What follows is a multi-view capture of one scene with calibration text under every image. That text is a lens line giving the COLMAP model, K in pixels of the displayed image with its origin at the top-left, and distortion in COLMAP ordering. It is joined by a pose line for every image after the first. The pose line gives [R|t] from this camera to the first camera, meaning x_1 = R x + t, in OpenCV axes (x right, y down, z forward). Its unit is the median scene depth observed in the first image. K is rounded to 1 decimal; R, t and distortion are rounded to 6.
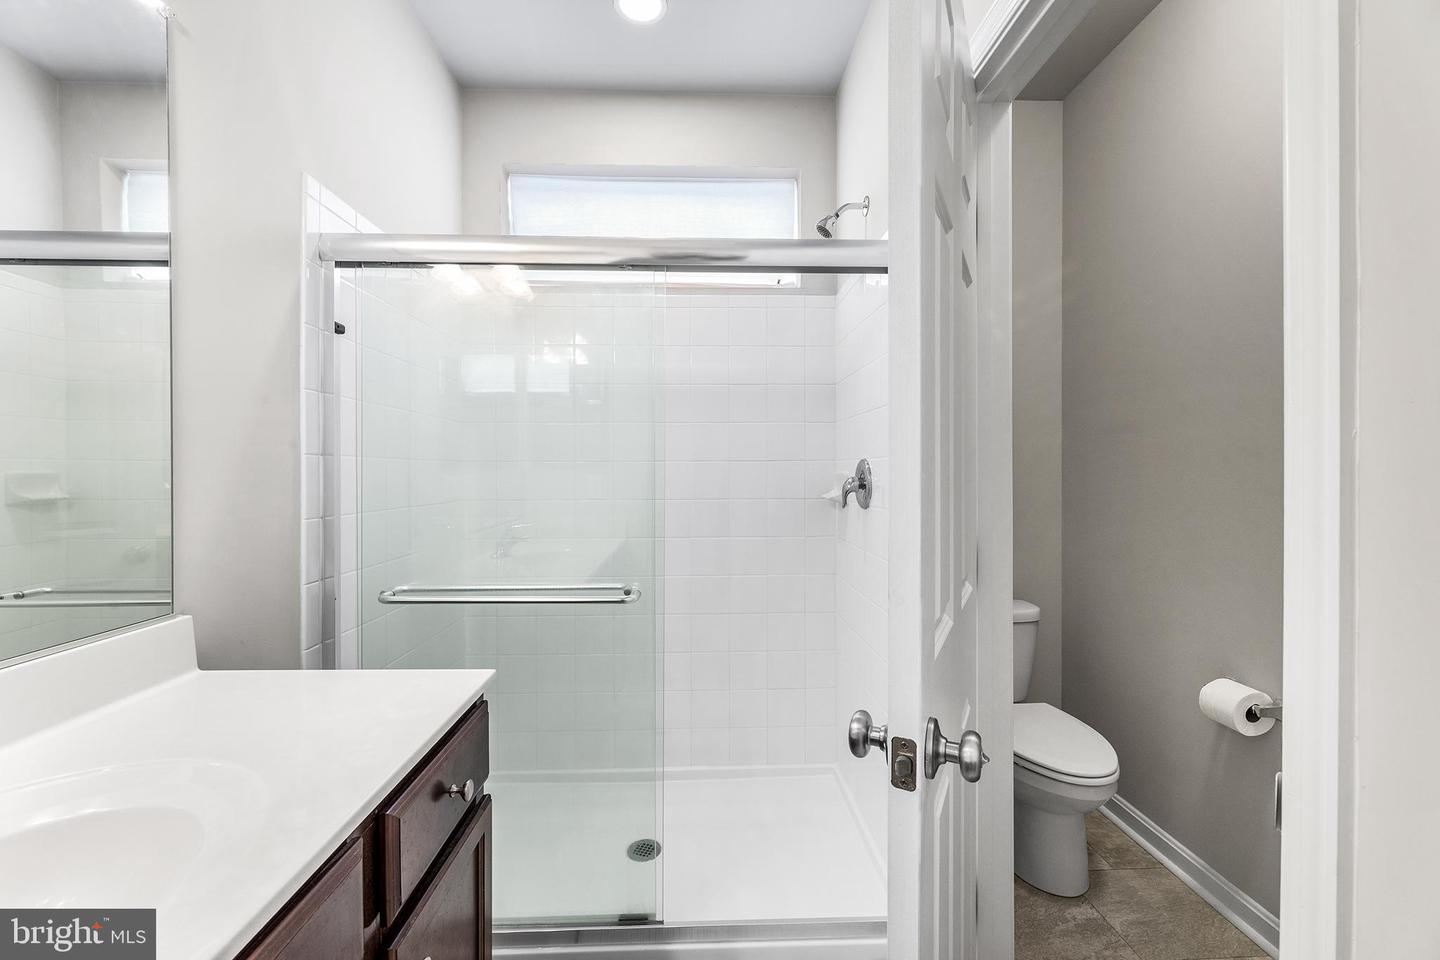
lens RADIAL K [[585.1, 0, 719.4], [0, 585.1, 476.3], [0, 0, 1]] dist [0.000305, -0.000125]
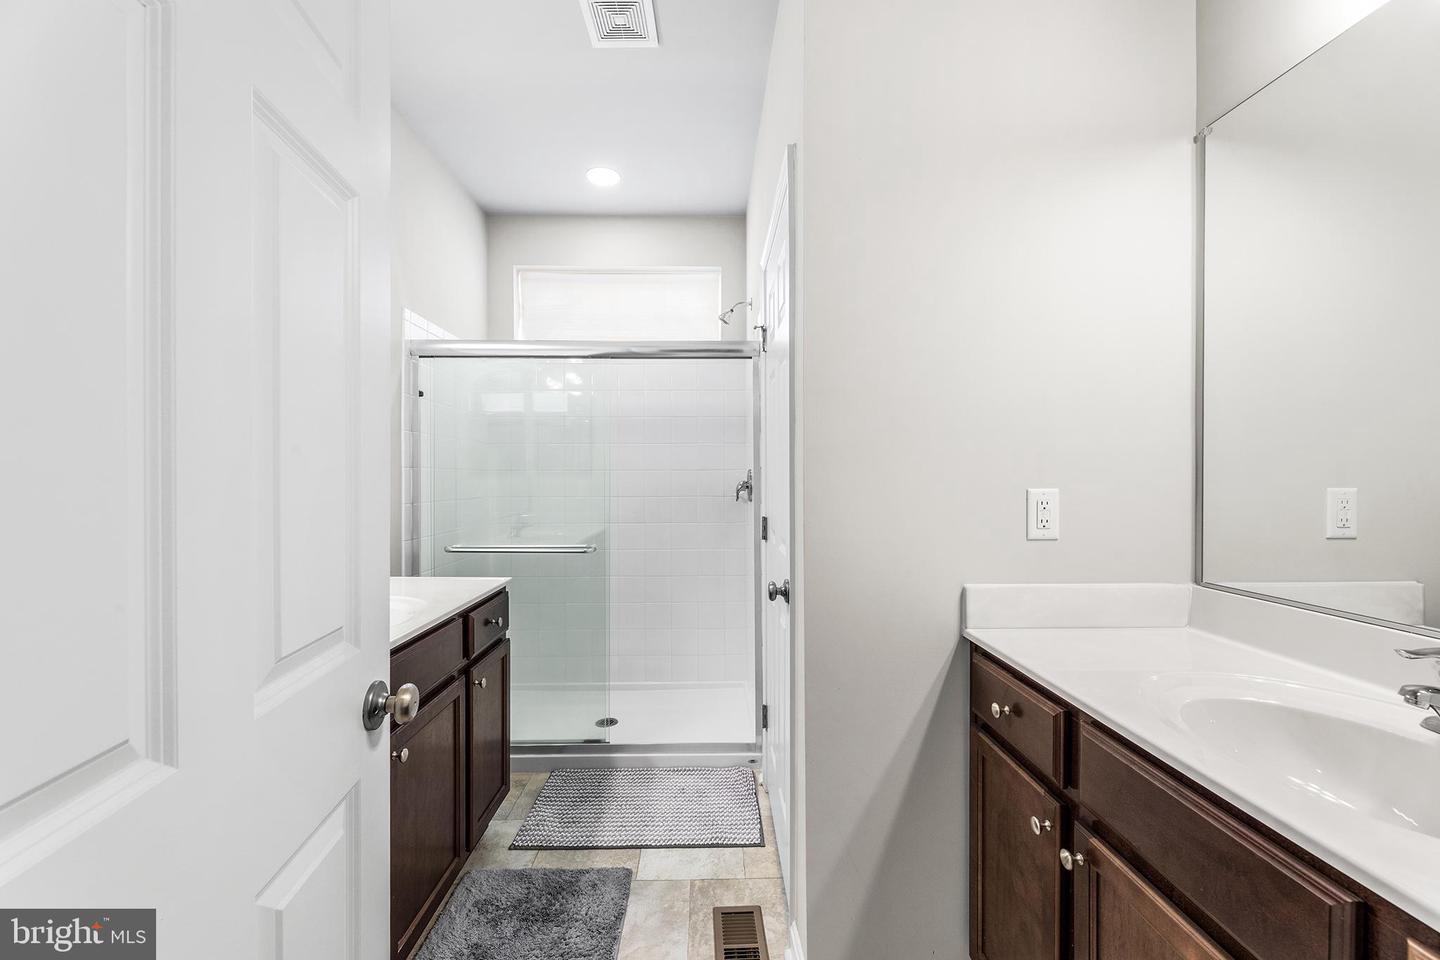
lens RADIAL K [[570.5, 0, 715.7], [0, 570.5, 485.3], [0, 0, 1]] dist [-0.017793, 0.000023]
pose [[0.999888, -0.000482, -0.014956, 0.230759], [0.000557, 0.999987, 0.004997, 0.008499], [0.014953, -0.005005, 0.999876, -0.625320]]
